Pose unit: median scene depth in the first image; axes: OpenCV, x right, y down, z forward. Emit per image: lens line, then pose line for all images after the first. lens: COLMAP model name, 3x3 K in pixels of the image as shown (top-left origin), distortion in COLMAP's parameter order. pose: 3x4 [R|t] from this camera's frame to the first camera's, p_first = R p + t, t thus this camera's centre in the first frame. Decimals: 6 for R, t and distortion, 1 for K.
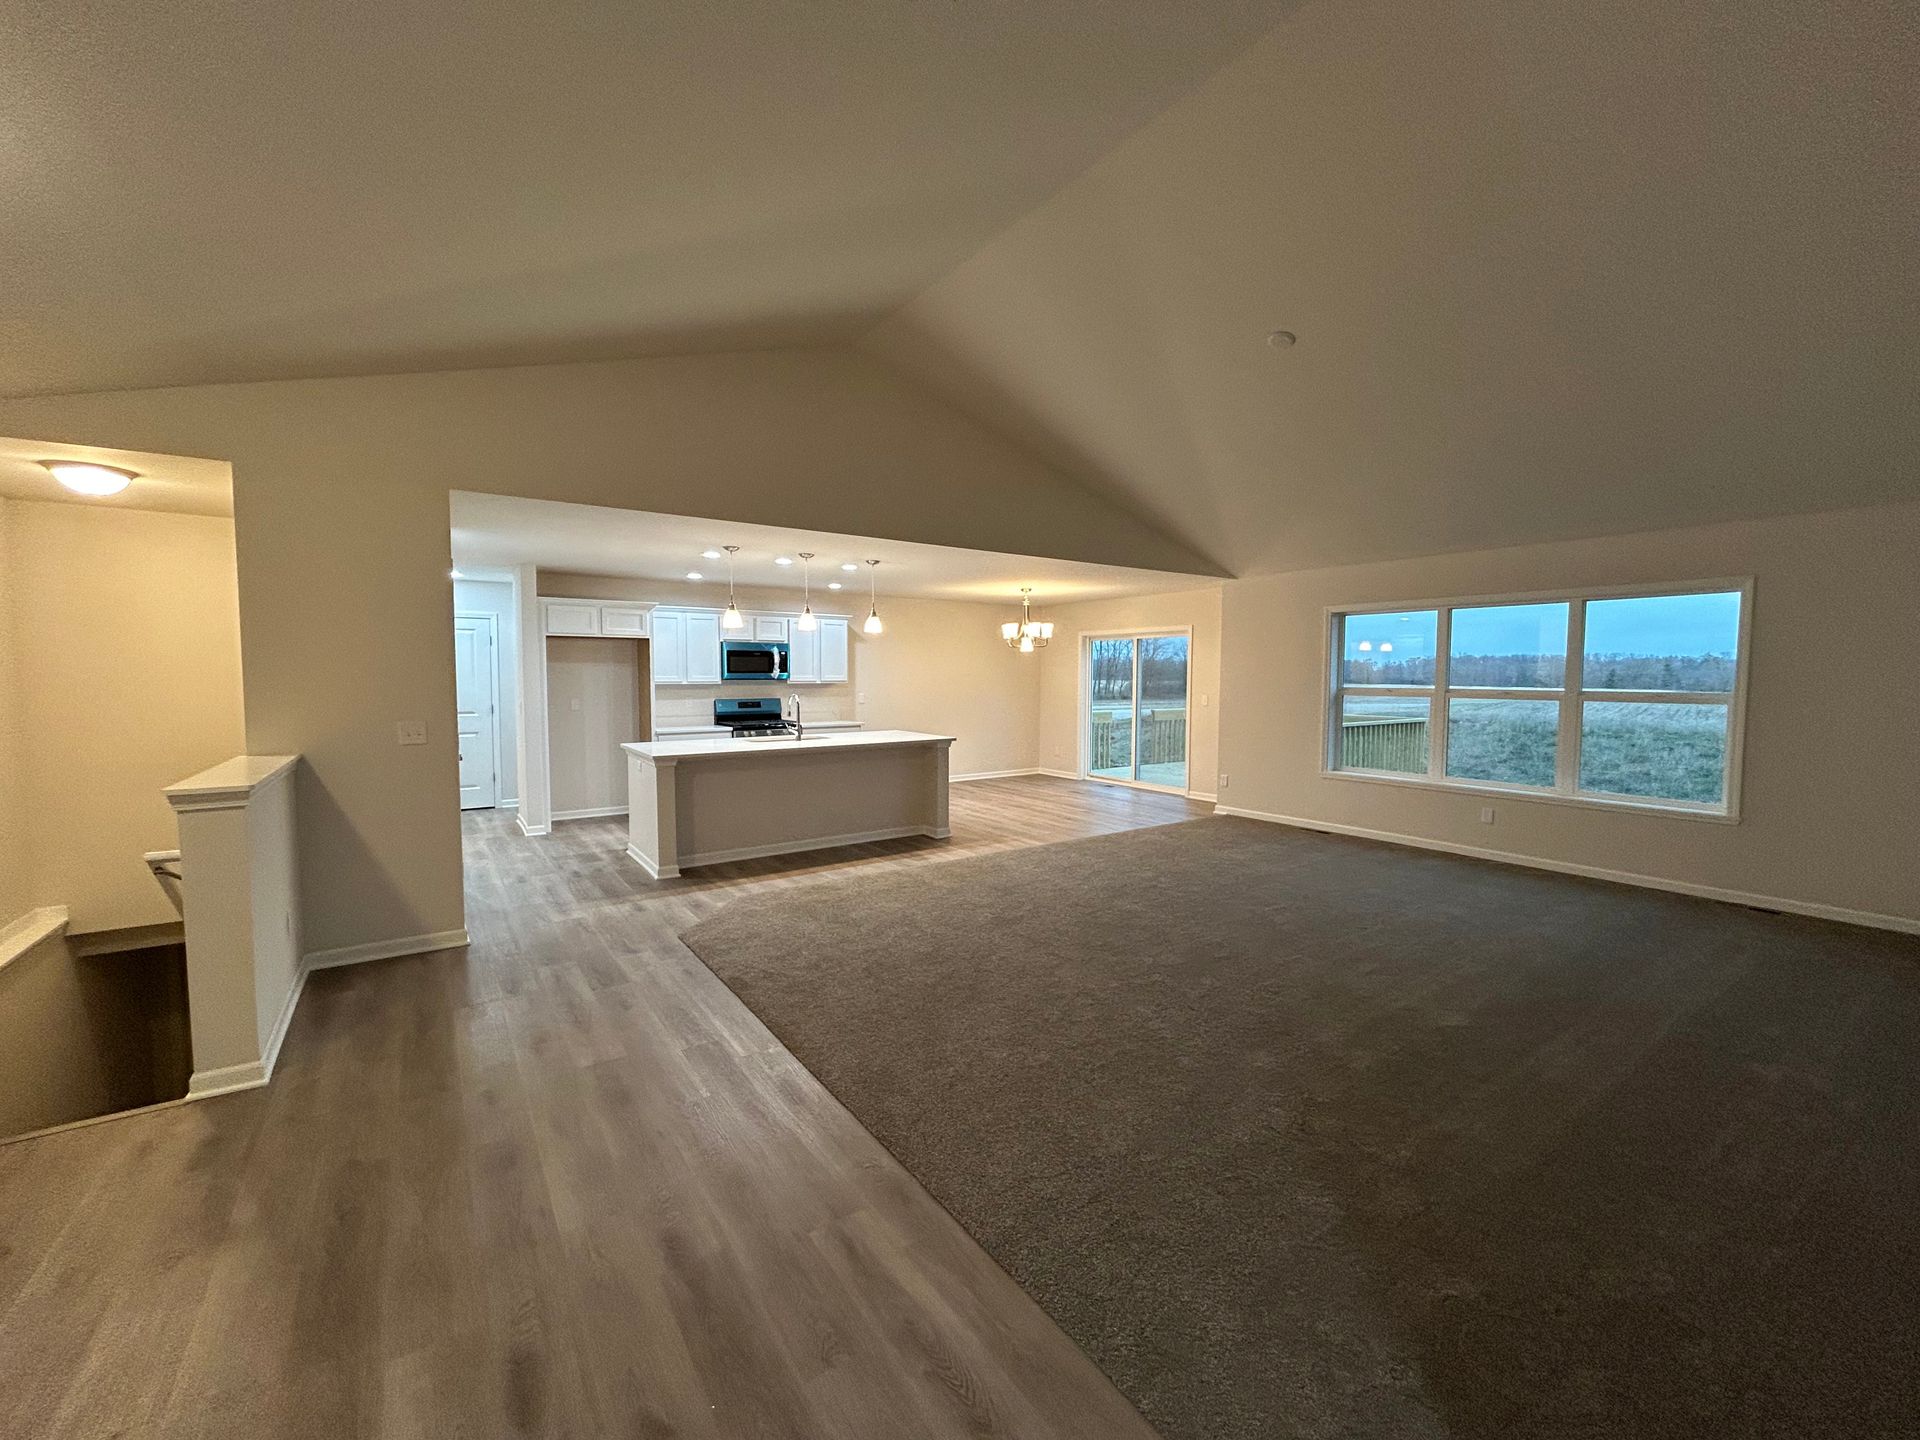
lens RADIAL K [[769.9, 0, 958.8], [0, 769.9, 720.4], [0, 0, 1]] dist [0.000192, -0.000734]
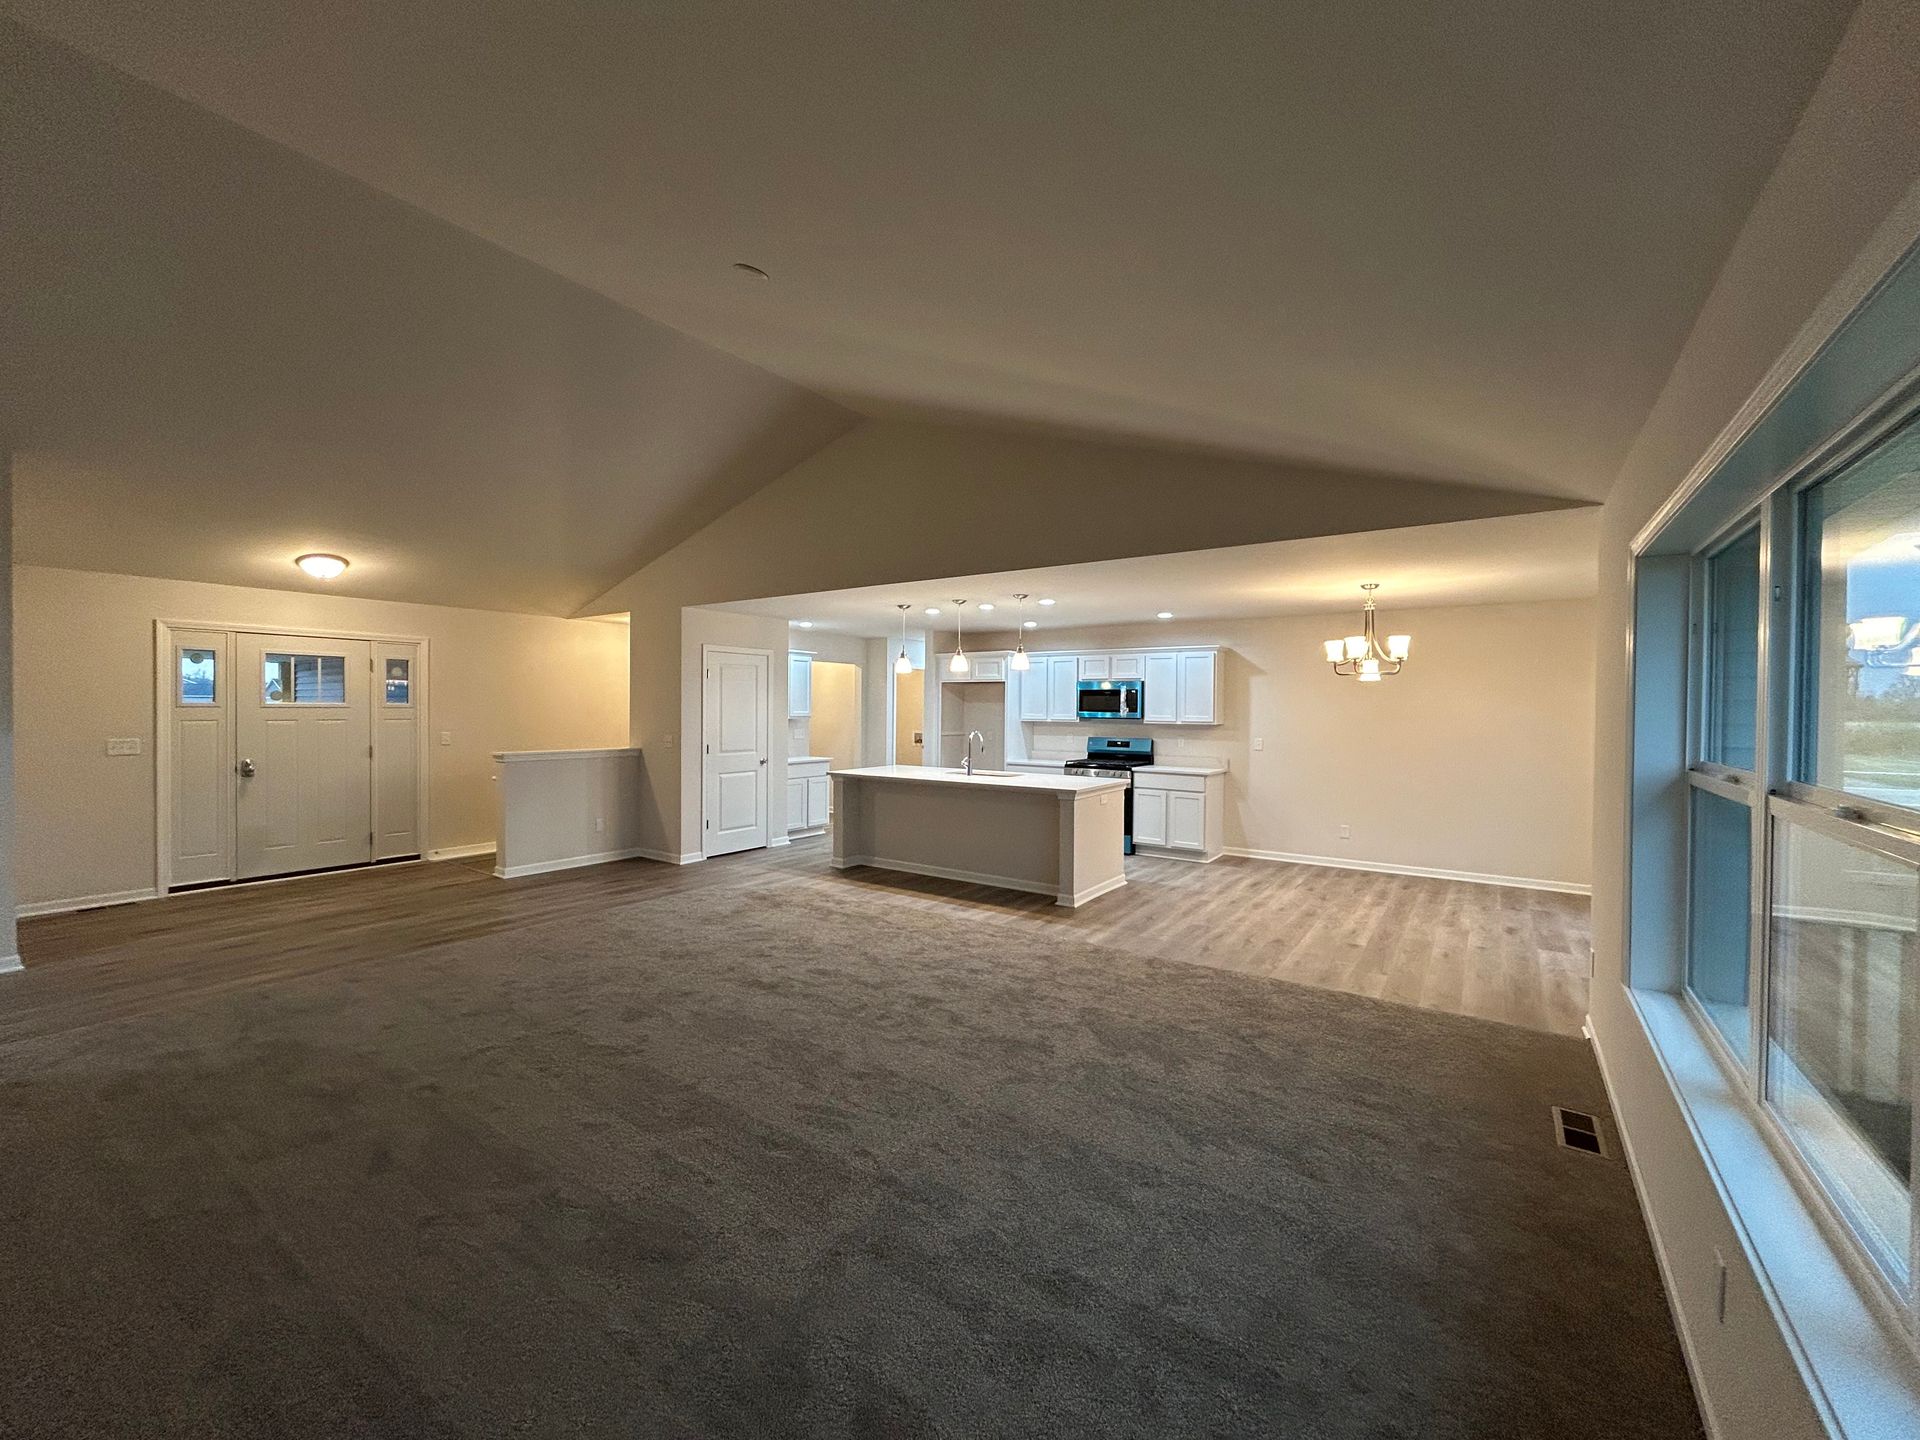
lens RADIAL K [[769.9, 0, 962.0], [0, 769.9, 722.3], [0, 0, 1]] dist [0.000192, -0.000734]
pose [[0.348519, 0.017857, -0.937132, 0.664594], [-0.064056, 0.997935, -0.004807, -0.034666], [0.935110, 0.061704, 0.348943, 0.528244]]
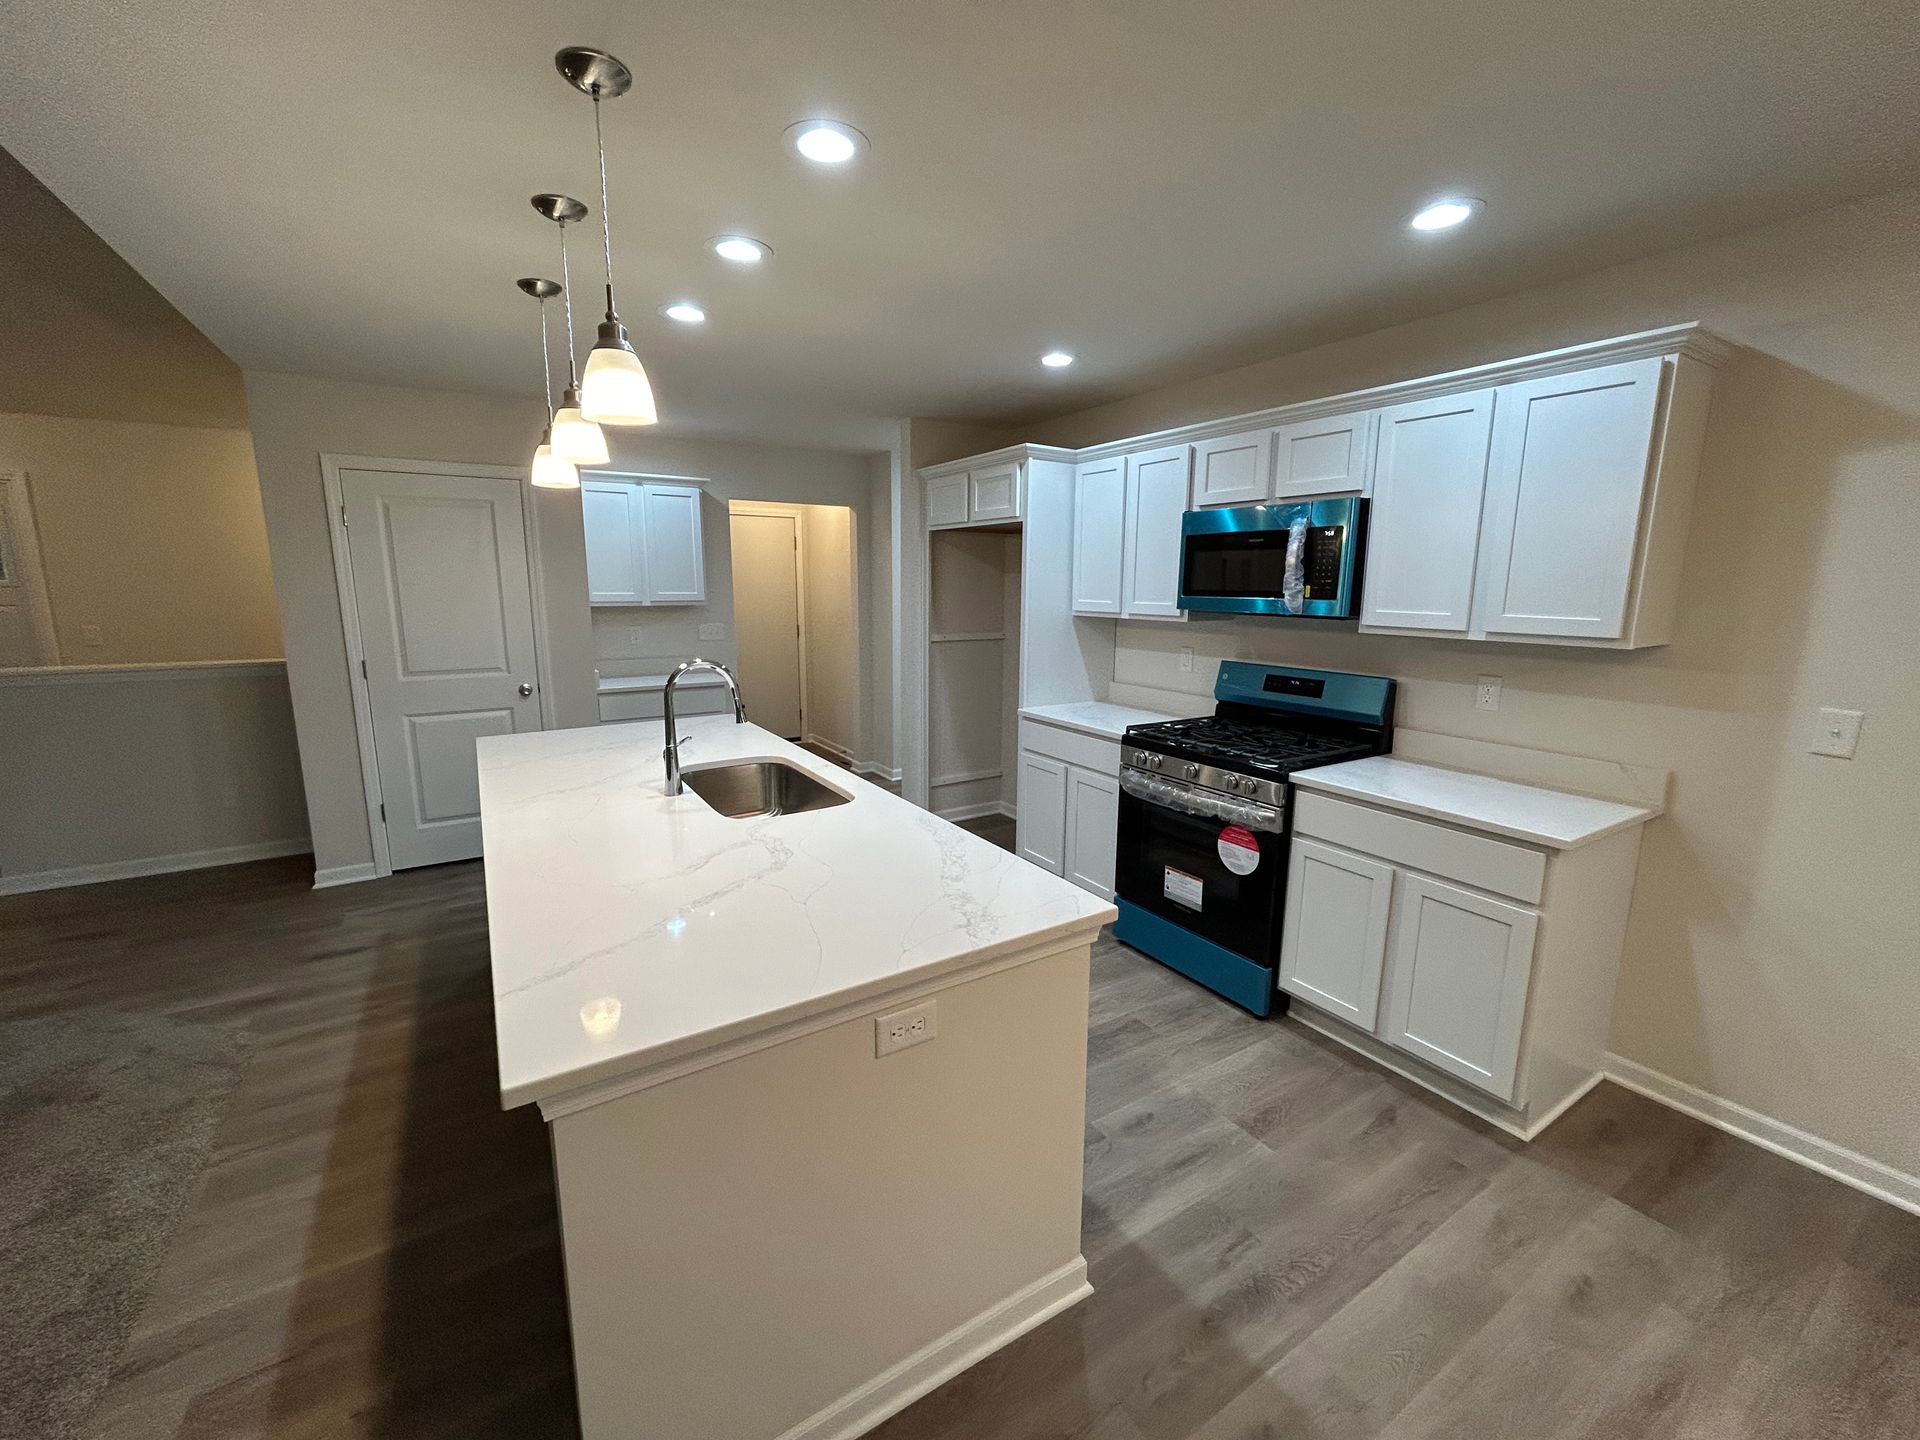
lens RADIAL K [[769.9, 0, 959.7], [0, 769.9, 716.2], [0, 0, 1]] dist [0.000192, -0.000734]
pose [[-0.047673, 0.170970, -0.984122, 0.106786], [-0.065647, 0.982576, 0.173881, -0.066482], [0.996703, 0.072894, -0.035618, 0.974935]]
